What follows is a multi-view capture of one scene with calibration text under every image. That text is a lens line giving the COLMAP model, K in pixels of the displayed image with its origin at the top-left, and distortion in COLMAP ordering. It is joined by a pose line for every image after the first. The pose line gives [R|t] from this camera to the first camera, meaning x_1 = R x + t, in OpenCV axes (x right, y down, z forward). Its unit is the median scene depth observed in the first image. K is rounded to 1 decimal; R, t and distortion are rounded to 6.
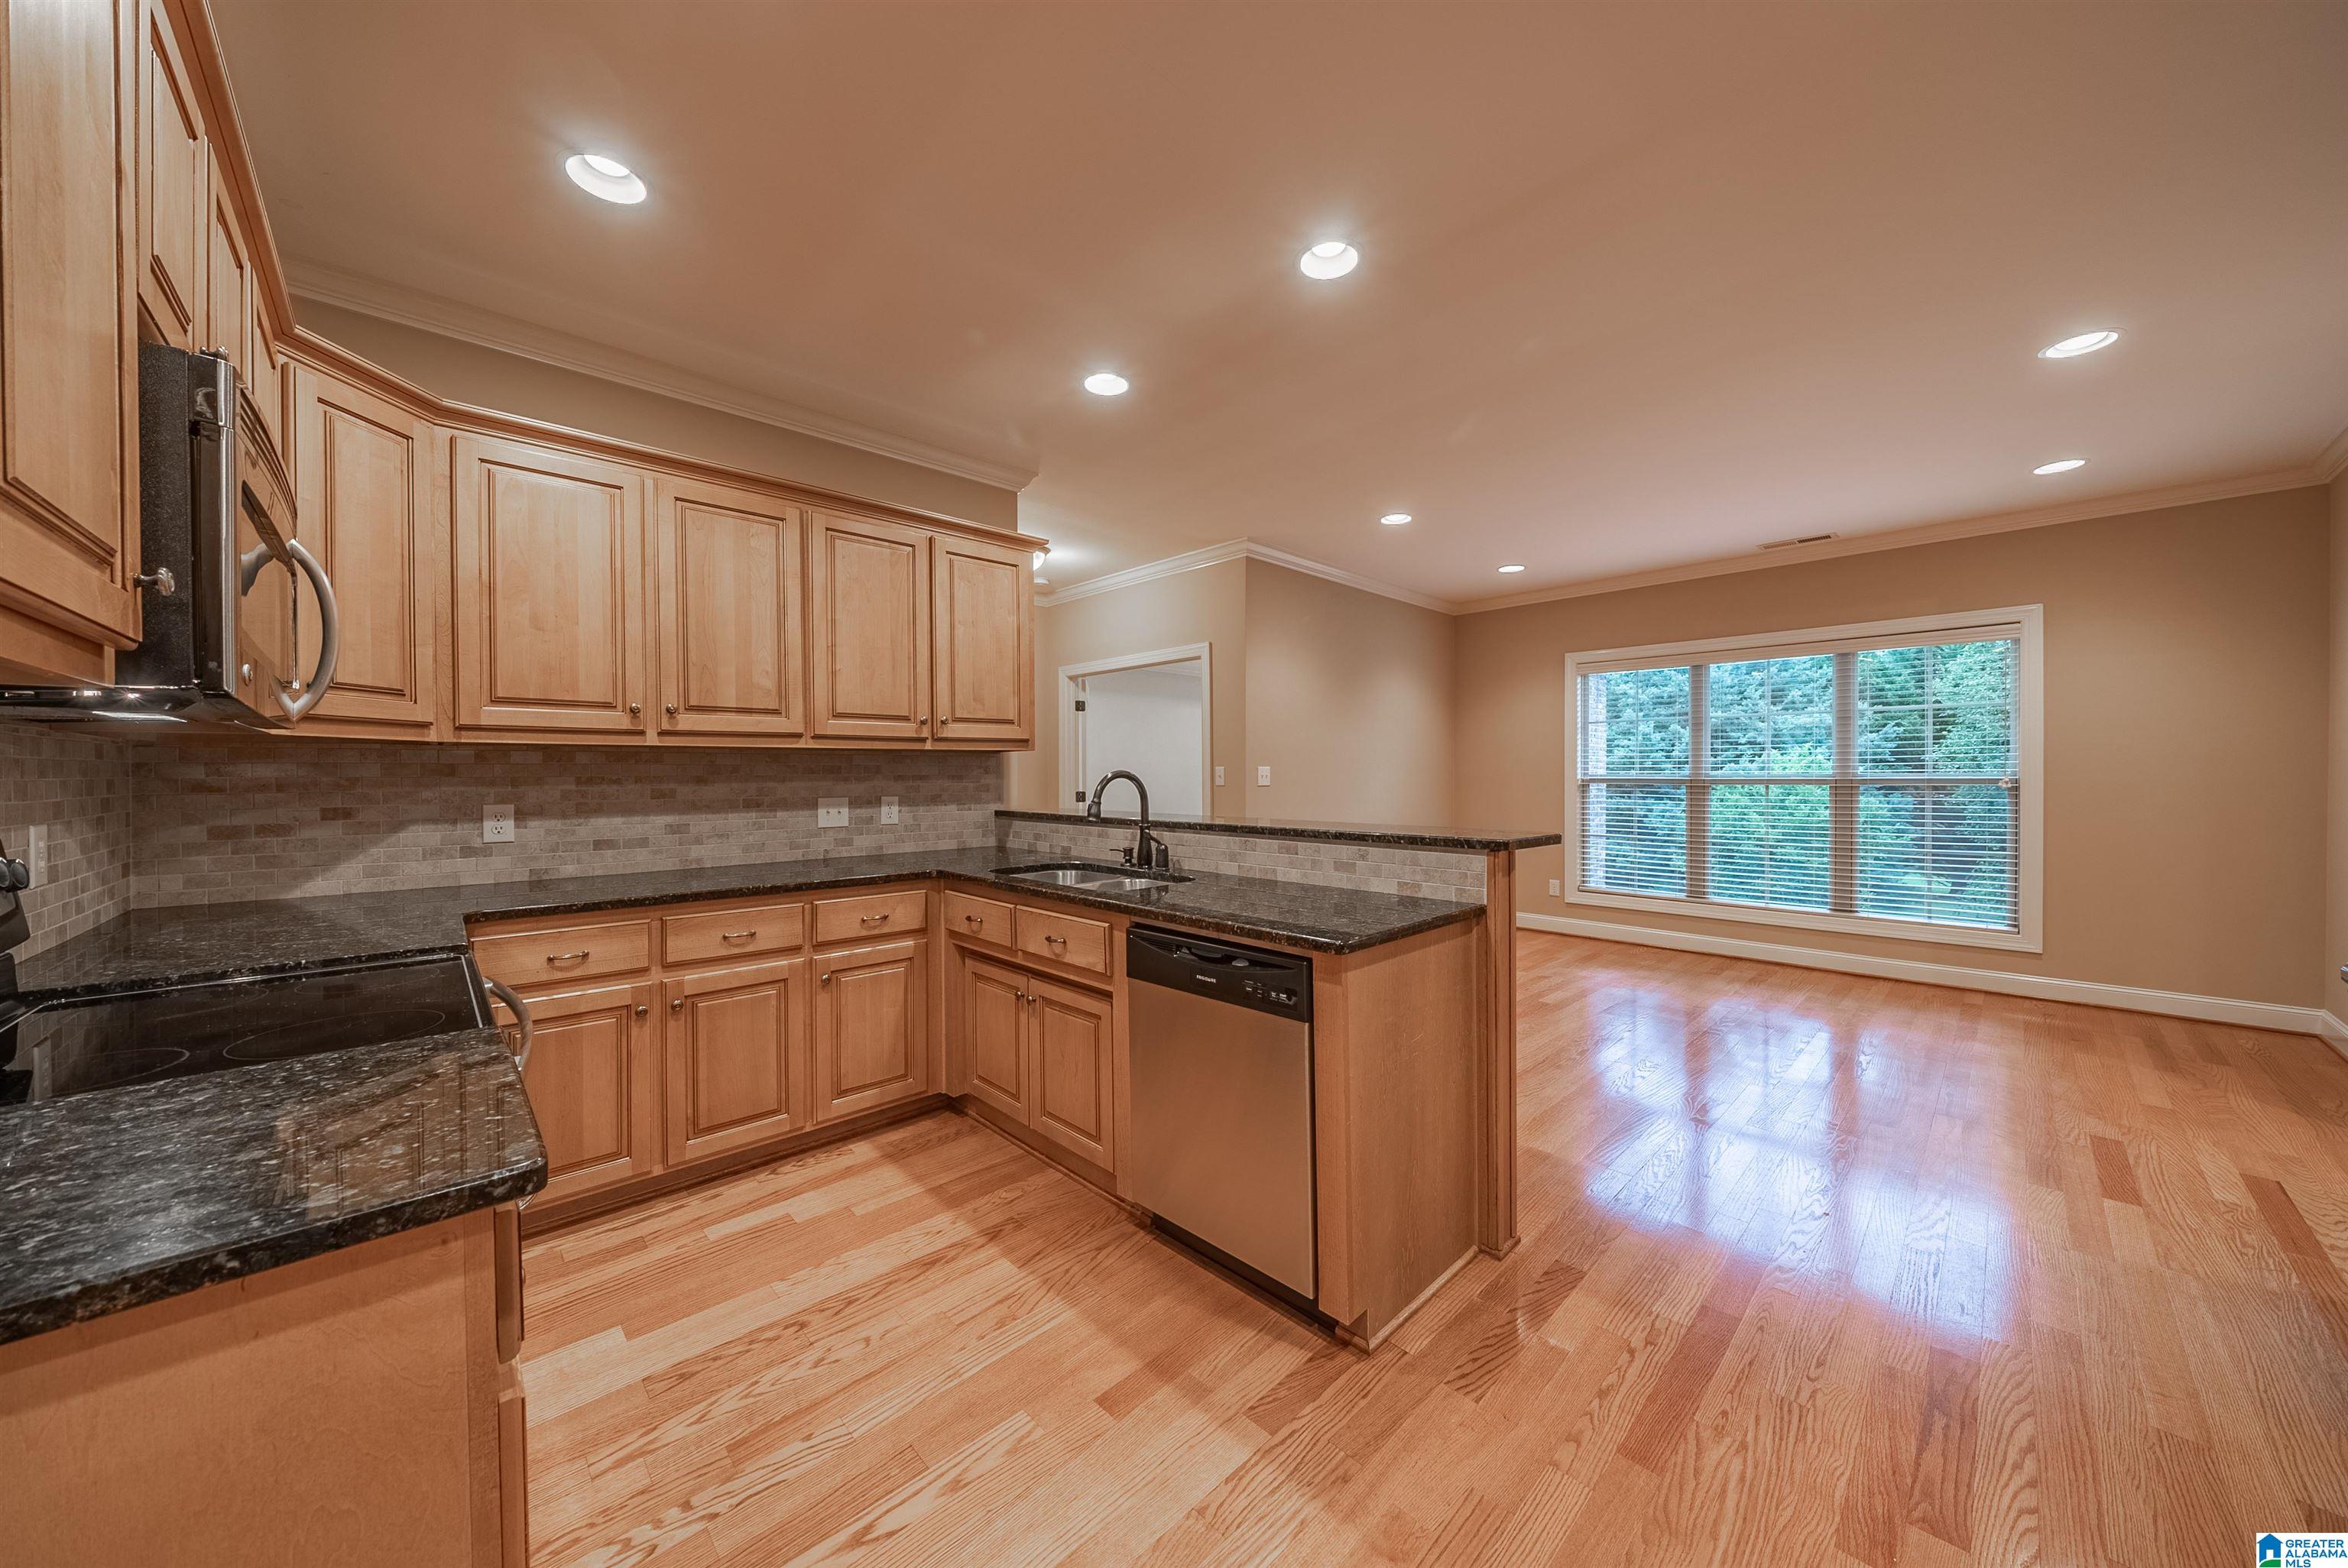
lens RADIAL K [[805.7, 0, 1162.7], [0, 805.7, 778.1], [0, 0, 1]] dist [-0.002748, -0.000217]
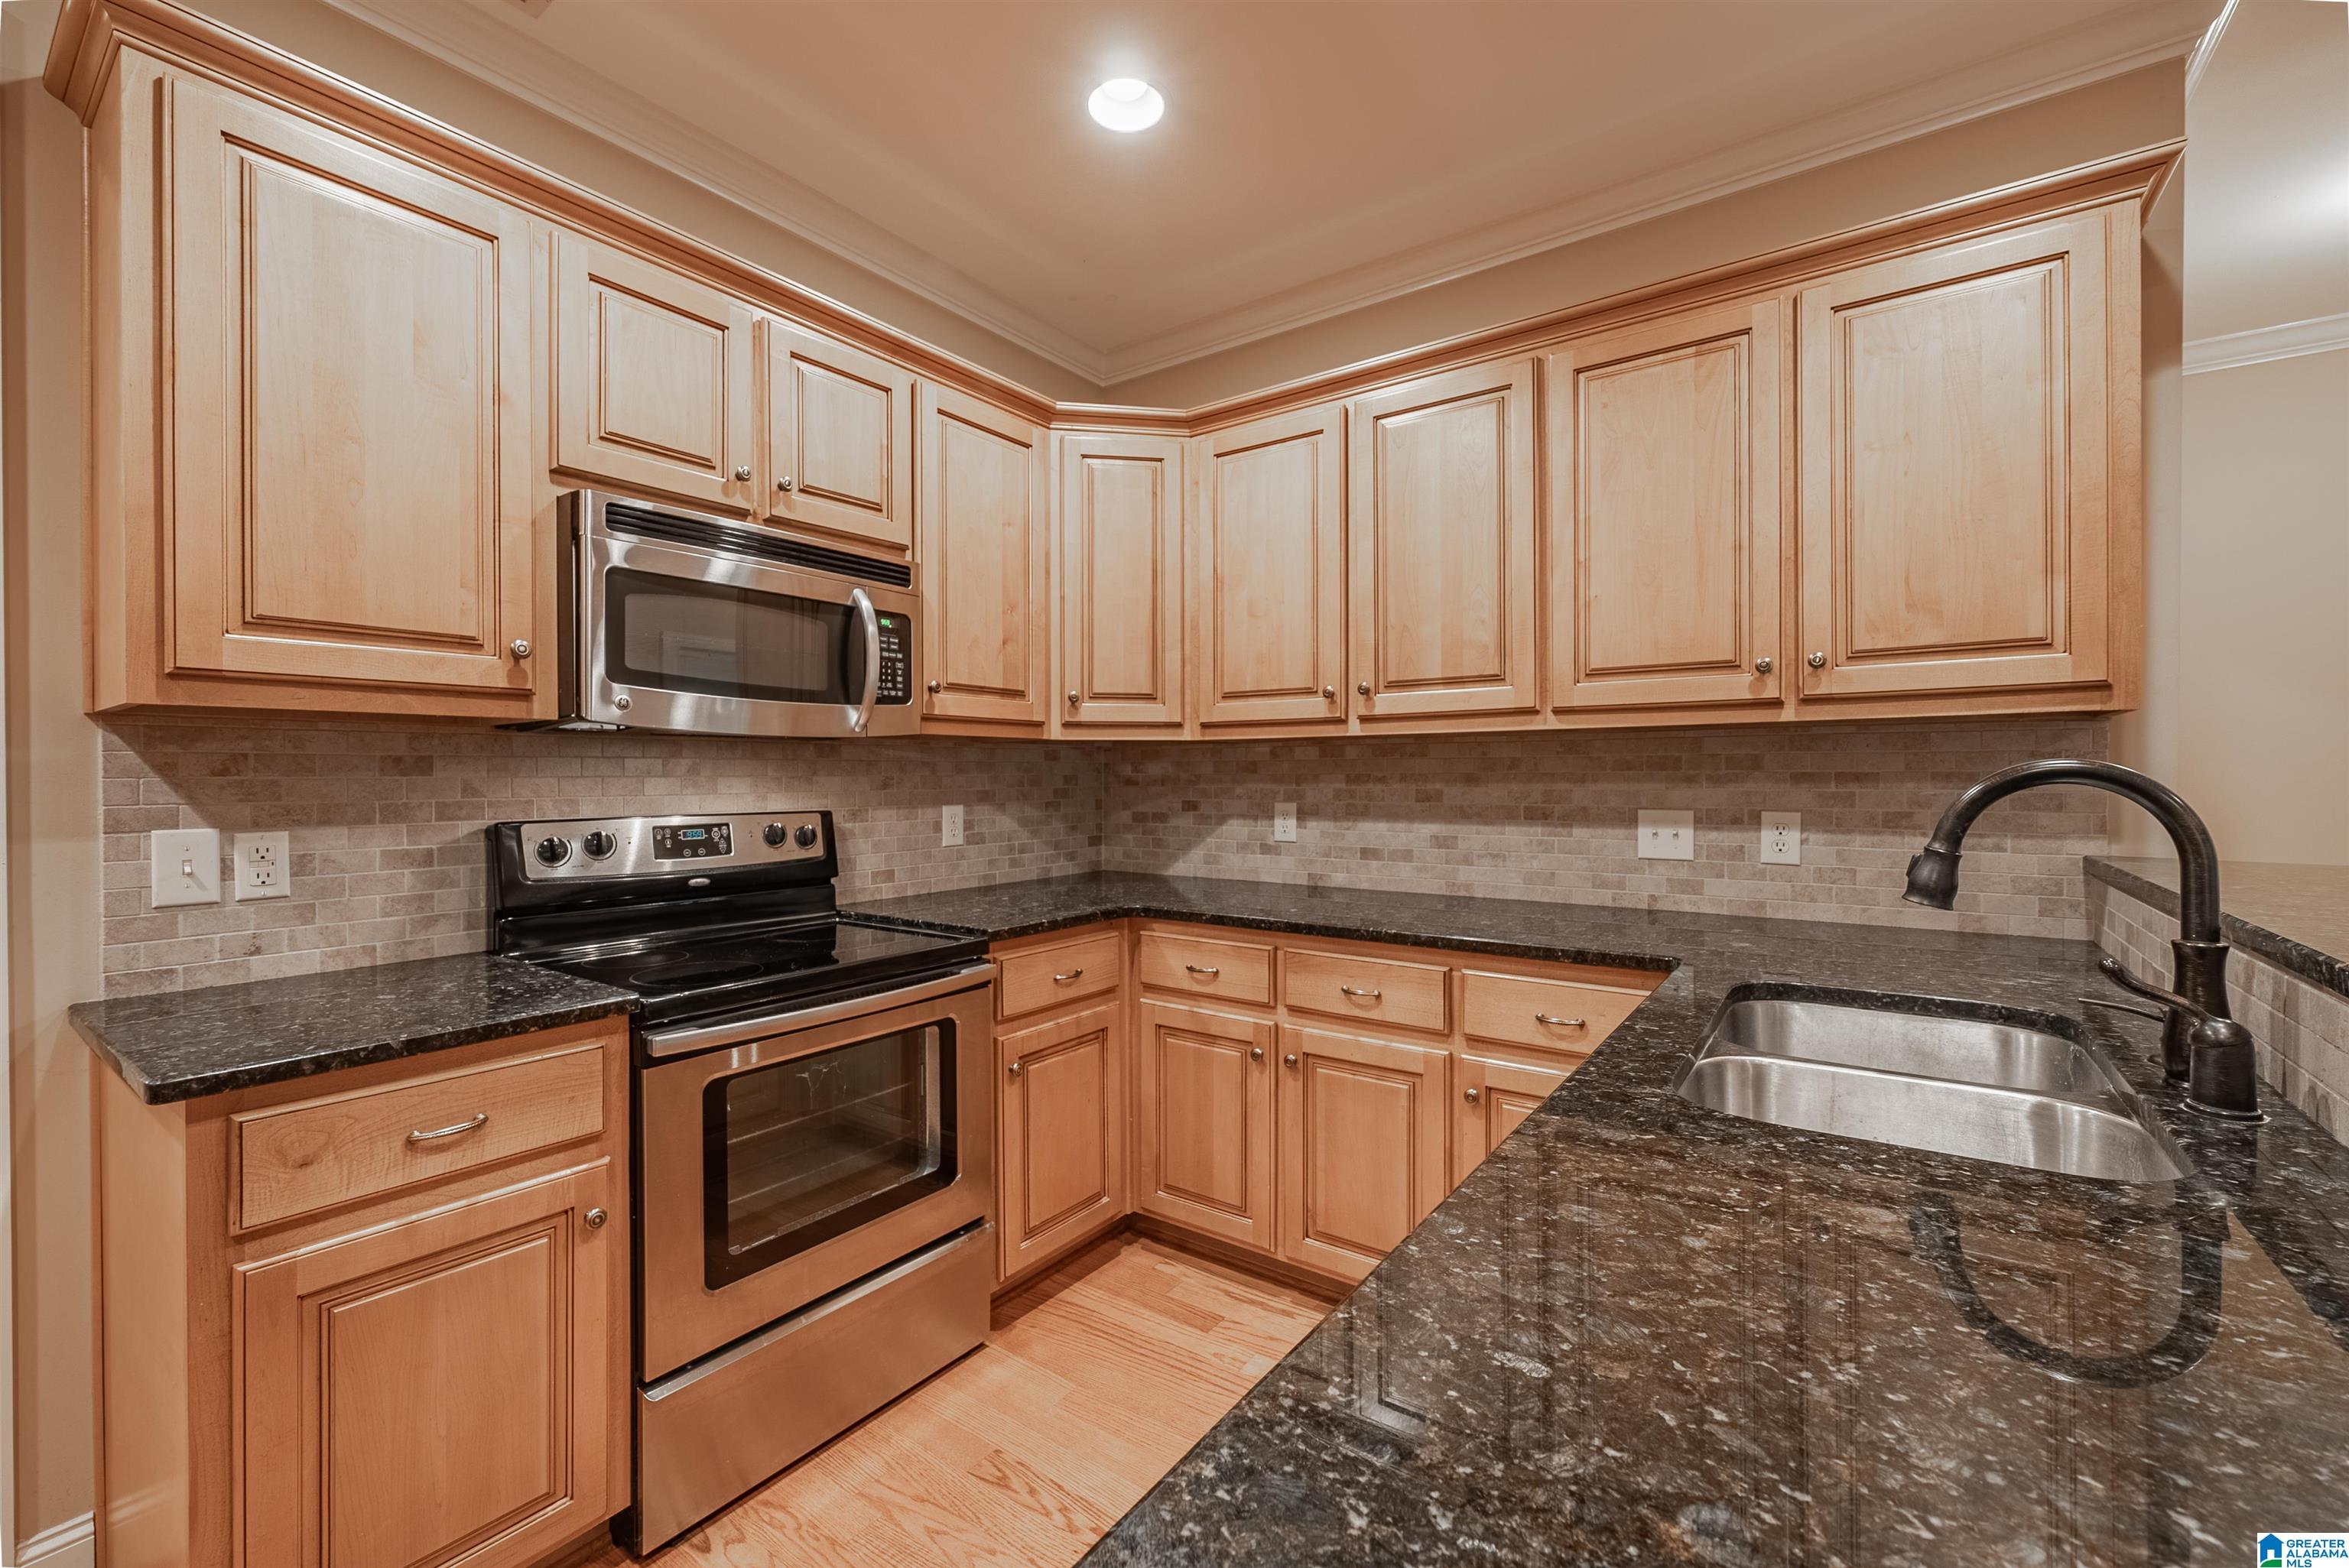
lens RADIAL K [[960.3, 0, 1166.2], [0, 960.3, 781.9], [0, 0, 1]] dist [0.003725, -0.000100]
pose [[0.192553, 0.011474, -0.981220, 0.243905], [-0.002601, 0.999934, 0.011182, -0.003871], [0.981283, 0.000399, 0.192570, 0.552565]]
